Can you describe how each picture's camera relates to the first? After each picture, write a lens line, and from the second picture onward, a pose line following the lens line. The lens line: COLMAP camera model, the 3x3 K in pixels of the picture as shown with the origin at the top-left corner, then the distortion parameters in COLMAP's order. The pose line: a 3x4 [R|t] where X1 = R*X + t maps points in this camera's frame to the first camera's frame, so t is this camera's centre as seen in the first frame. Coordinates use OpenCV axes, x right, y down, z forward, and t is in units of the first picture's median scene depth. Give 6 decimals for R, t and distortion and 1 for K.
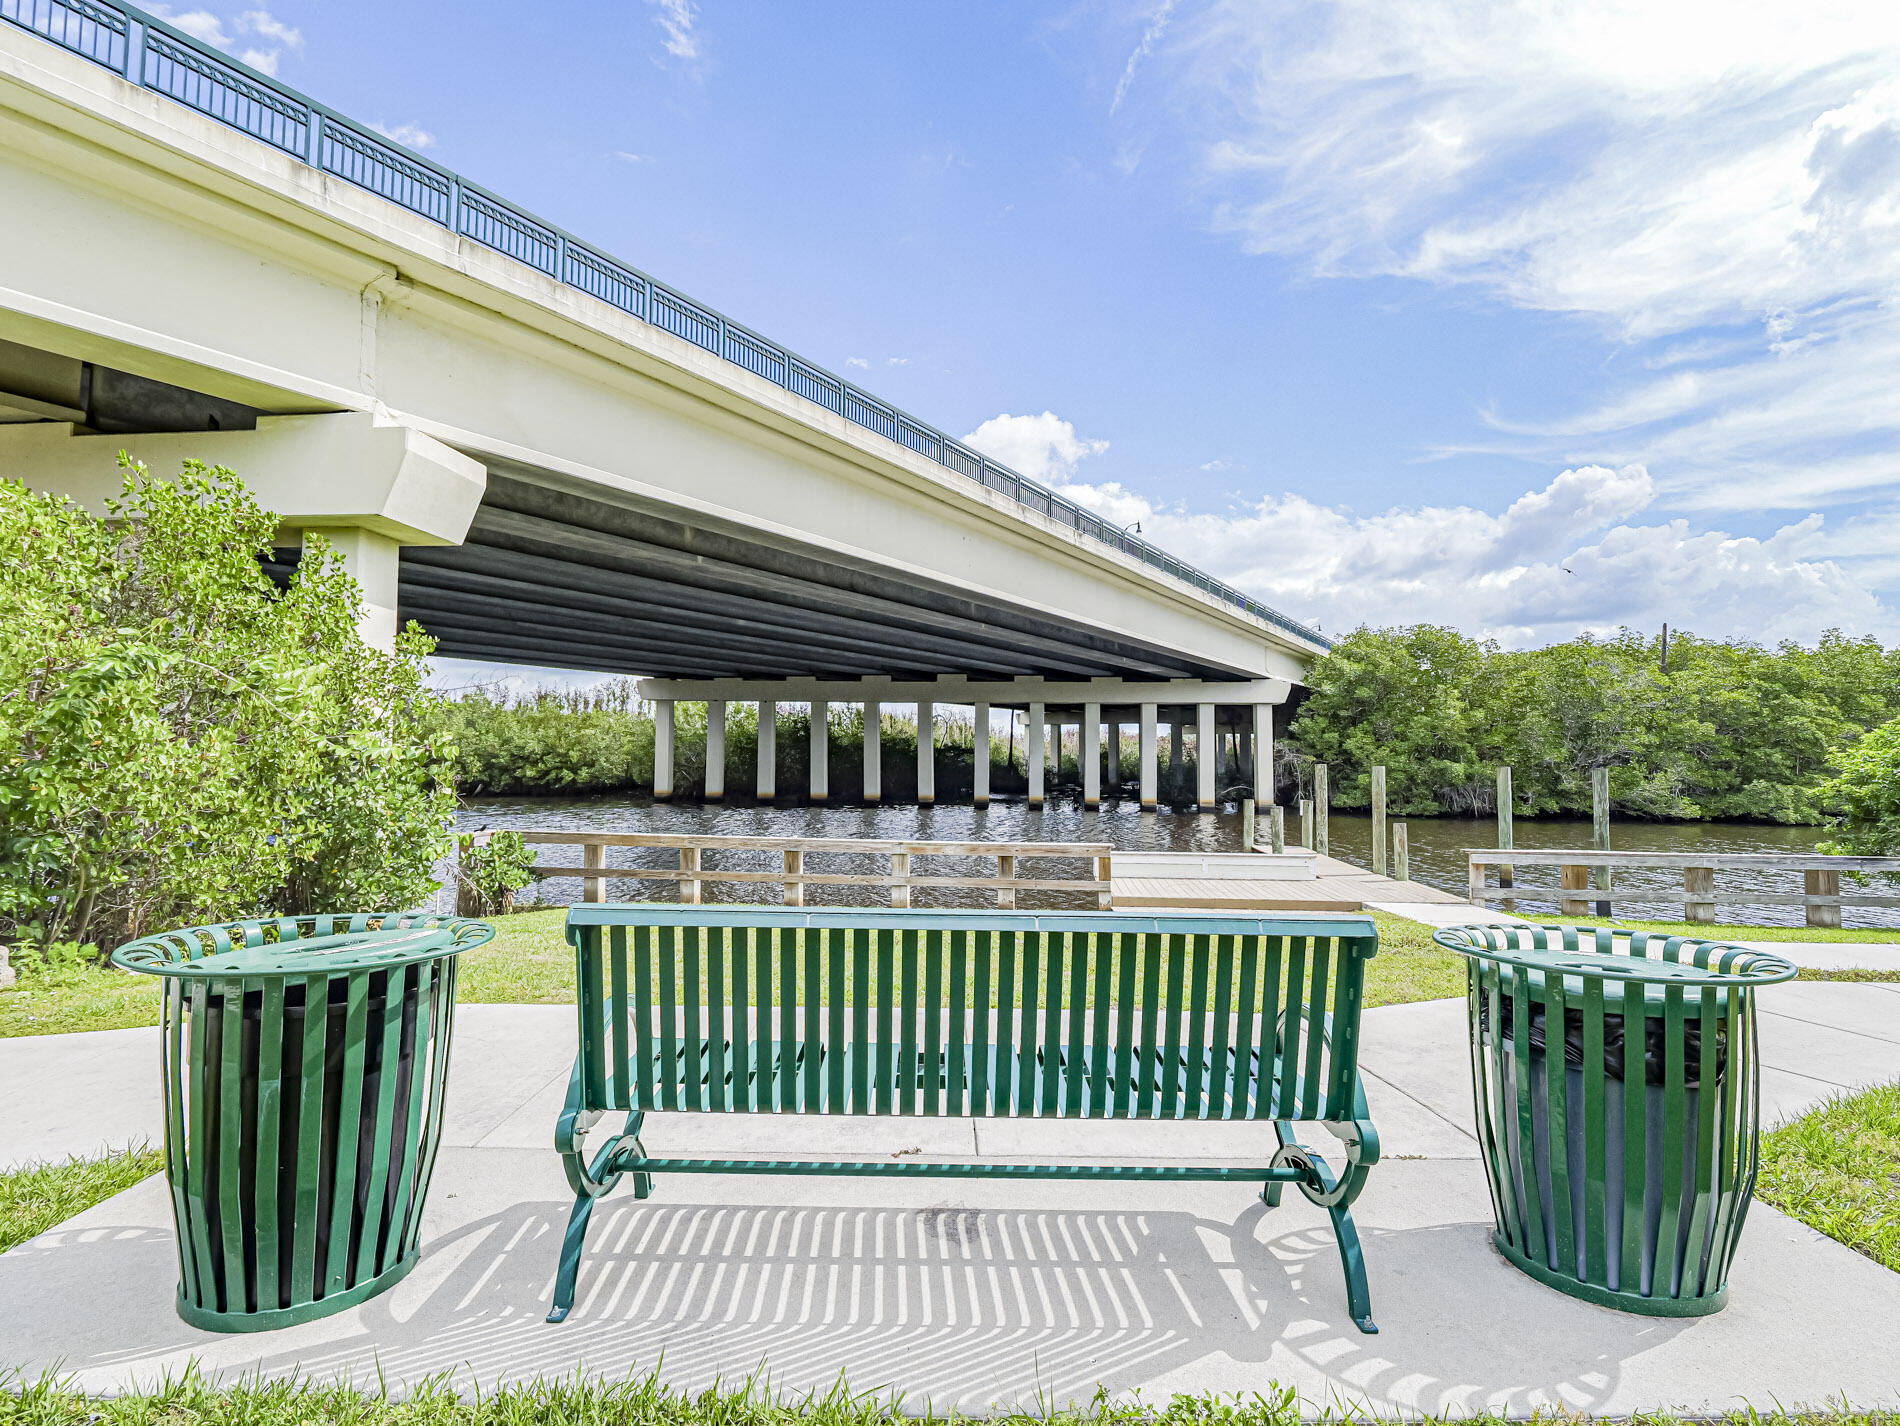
lens RADIAL K [[934.1, 0, 912.8], [0, 934.1, 708.0], [0, 0, 1]] dist [-0.019718, 0.000812]
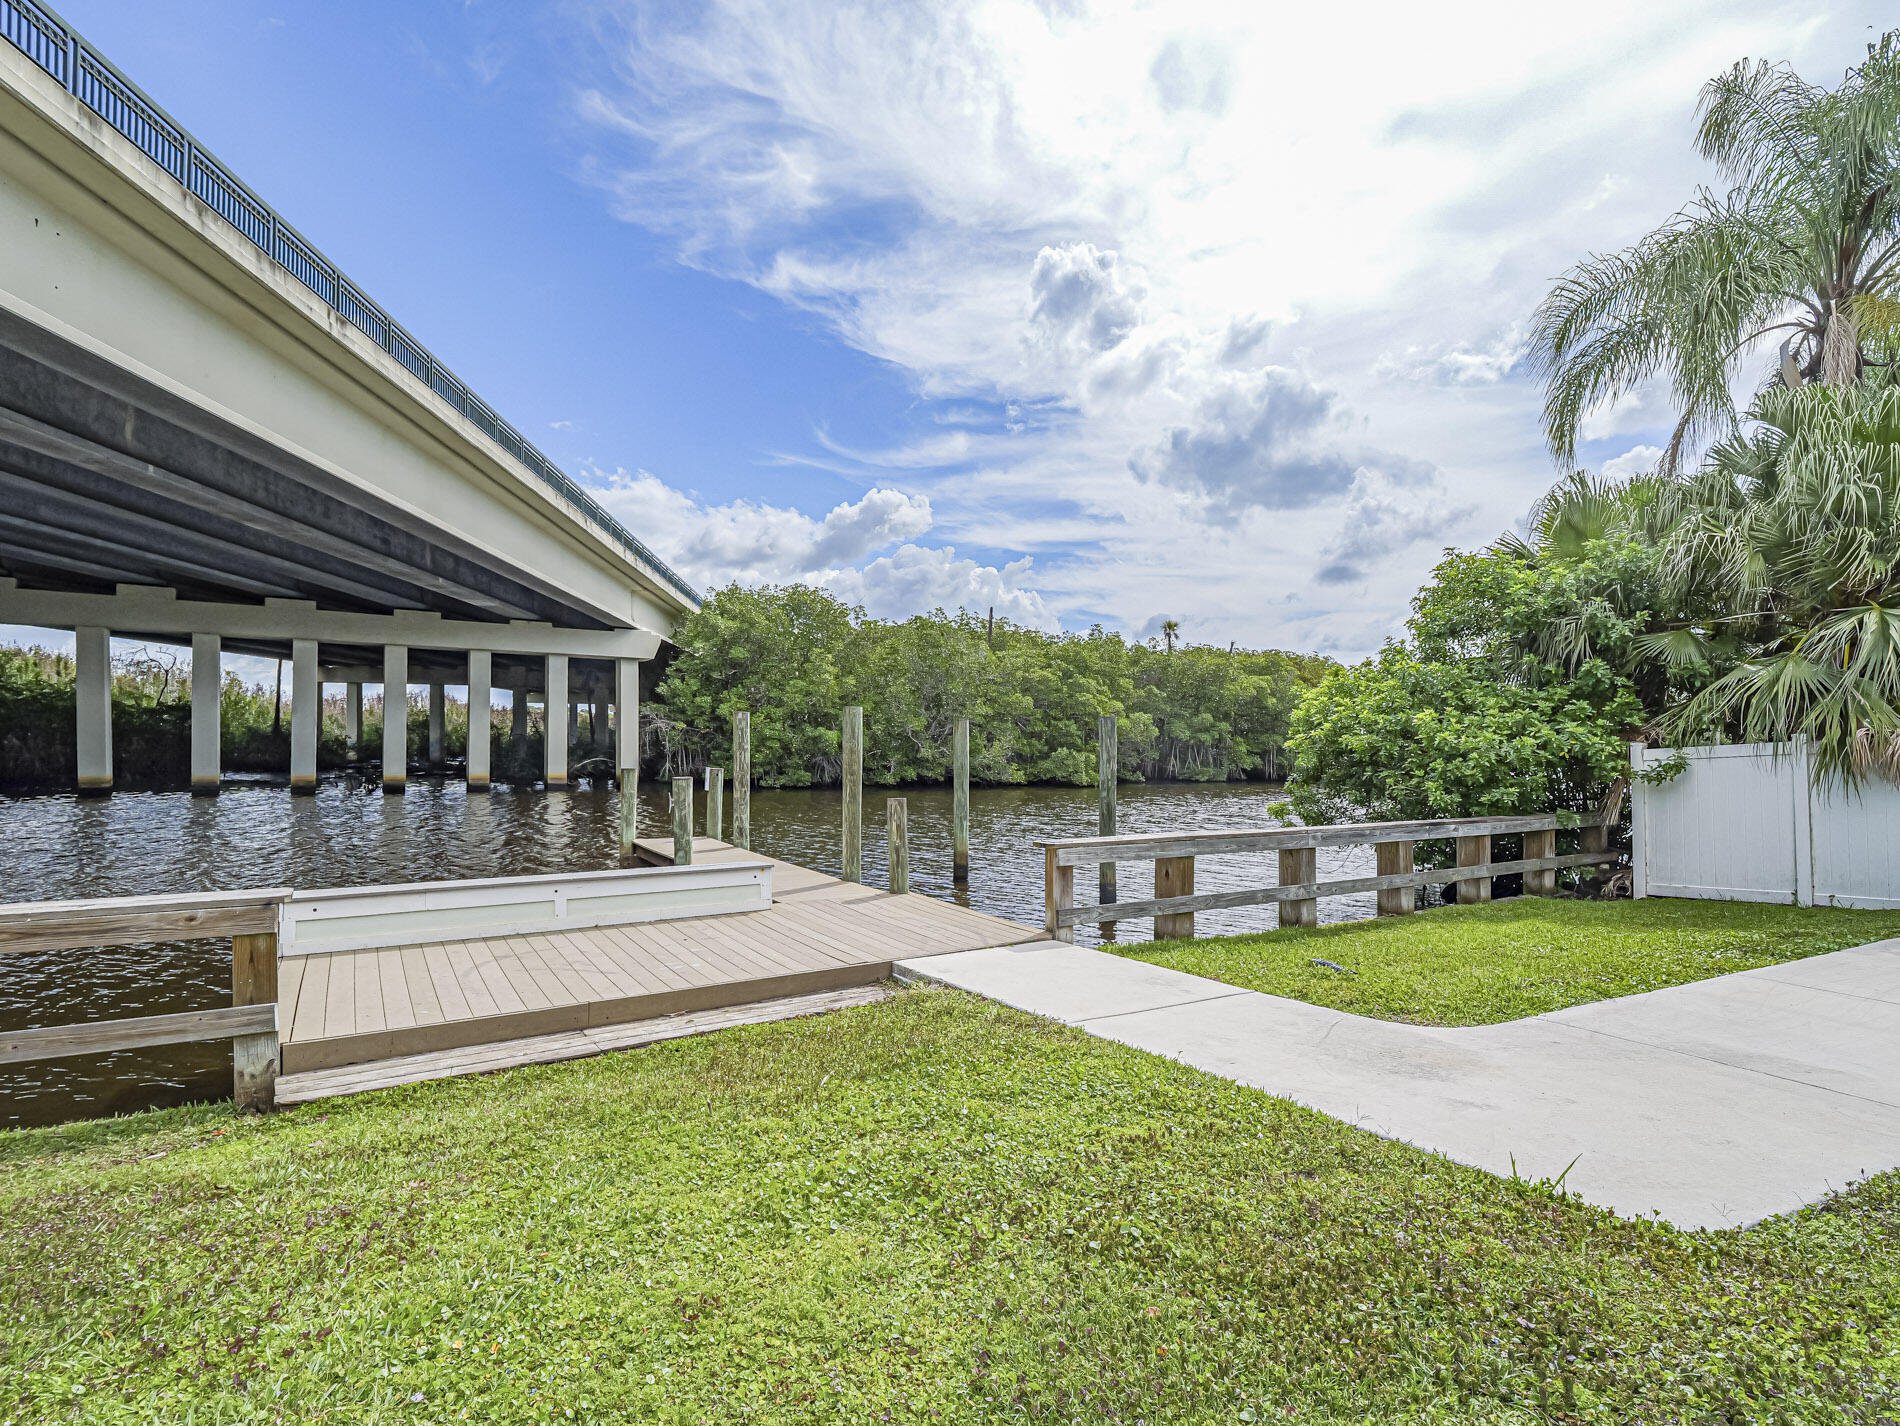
lens RADIAL K [[921.5, 0, 948.0], [0, 921.5, 742.9], [0, 0, 1]] dist [-0.021459, -0.000352]
pose [[0.758901, 0.001265, 0.651205, 0.056946], [-0.040780, 0.998128, 0.045585, 0.020857], [-0.649928, -0.061151, 0.757531, 0.182967]]
